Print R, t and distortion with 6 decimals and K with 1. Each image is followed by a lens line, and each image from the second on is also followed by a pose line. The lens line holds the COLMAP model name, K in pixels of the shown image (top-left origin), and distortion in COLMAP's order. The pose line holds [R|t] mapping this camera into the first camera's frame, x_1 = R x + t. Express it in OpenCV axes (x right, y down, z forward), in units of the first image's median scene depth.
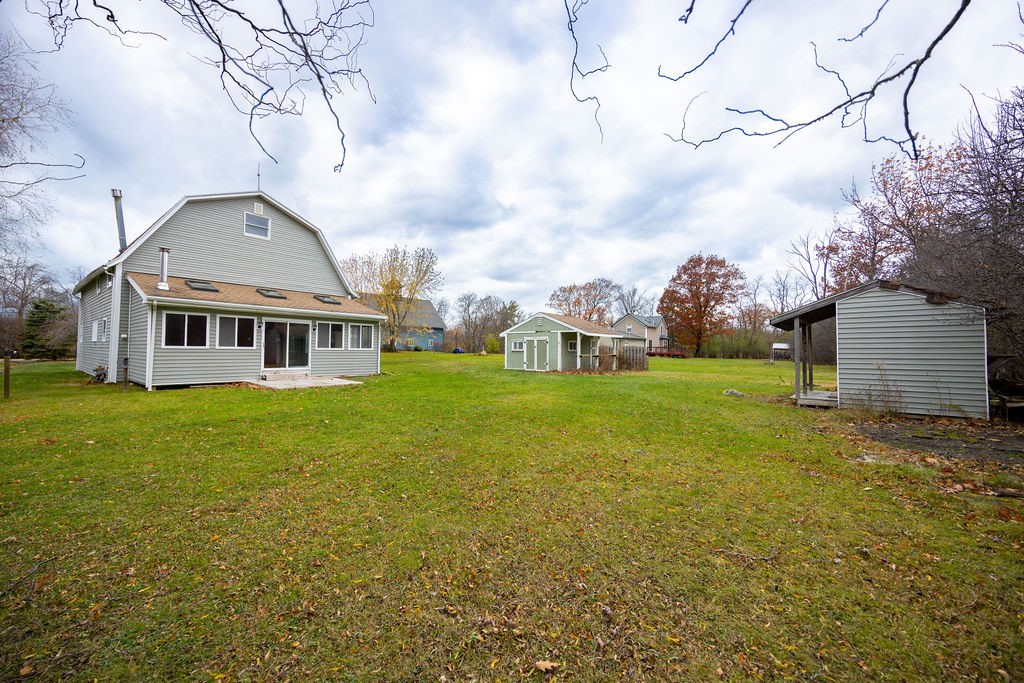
lens RADIAL K [[400.1, 0, 513.5], [0, 400.1, 341.4], [0, 0, 1]] dist [-0.002547, -0.000187]
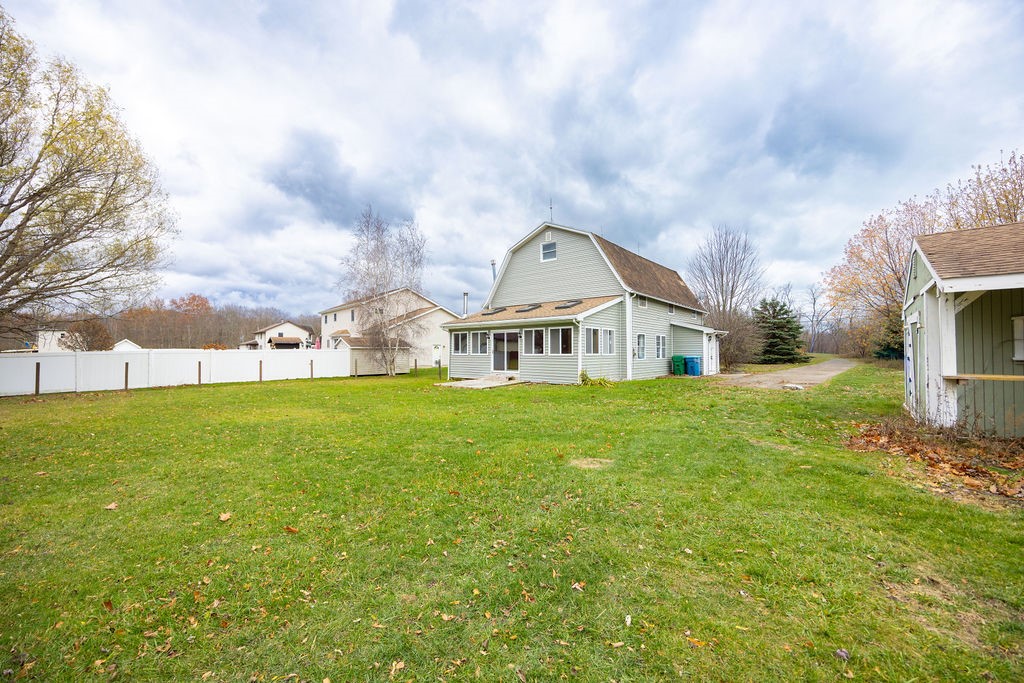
lens RADIAL K [[414.2, 0, 509.1], [0, 414.2, 344.9], [0, 0, 1]] dist [0.063196, -0.000103]
pose [[-0.040708, -0.030898, -0.998693, 0.580792], [0.017314, 0.999350, -0.031624, 0.024579], [0.999021, -0.018578, -0.040147, 0.923894]]
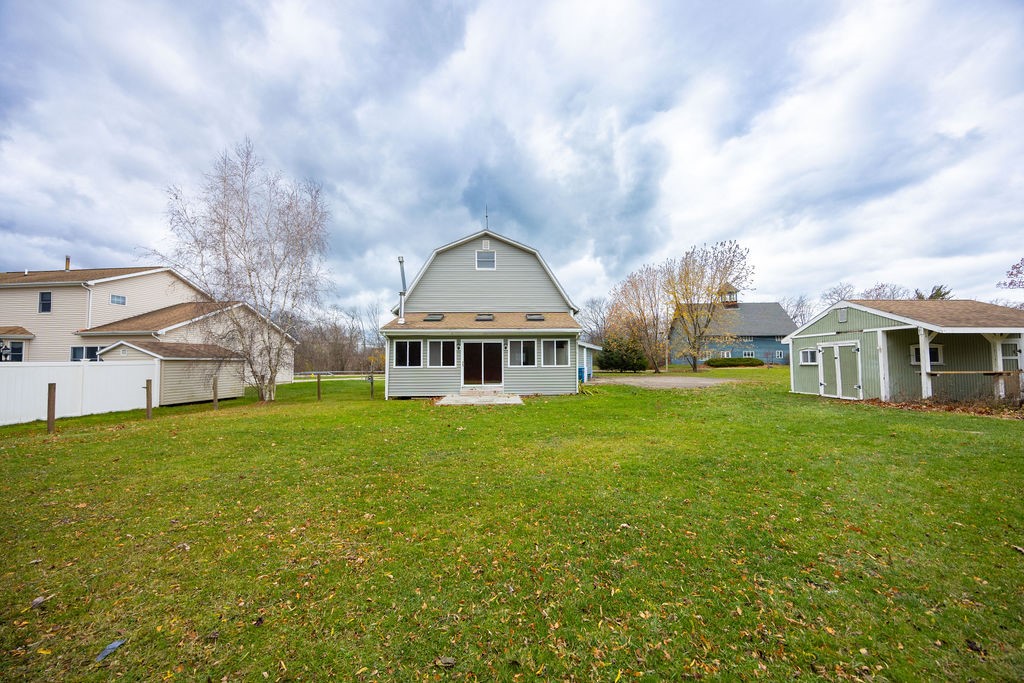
lens RADIAL K [[406.0, 0, 500.3], [0, 406.0, 344.3], [0, 0, 1]] dist [0.001848, 0.000351]
pose [[0.635342, -0.055075, -0.770264, 0.272838], [0.029709, 0.998458, -0.046885, 0.008805], [0.771659, 0.006904, 0.635999, 0.295152]]
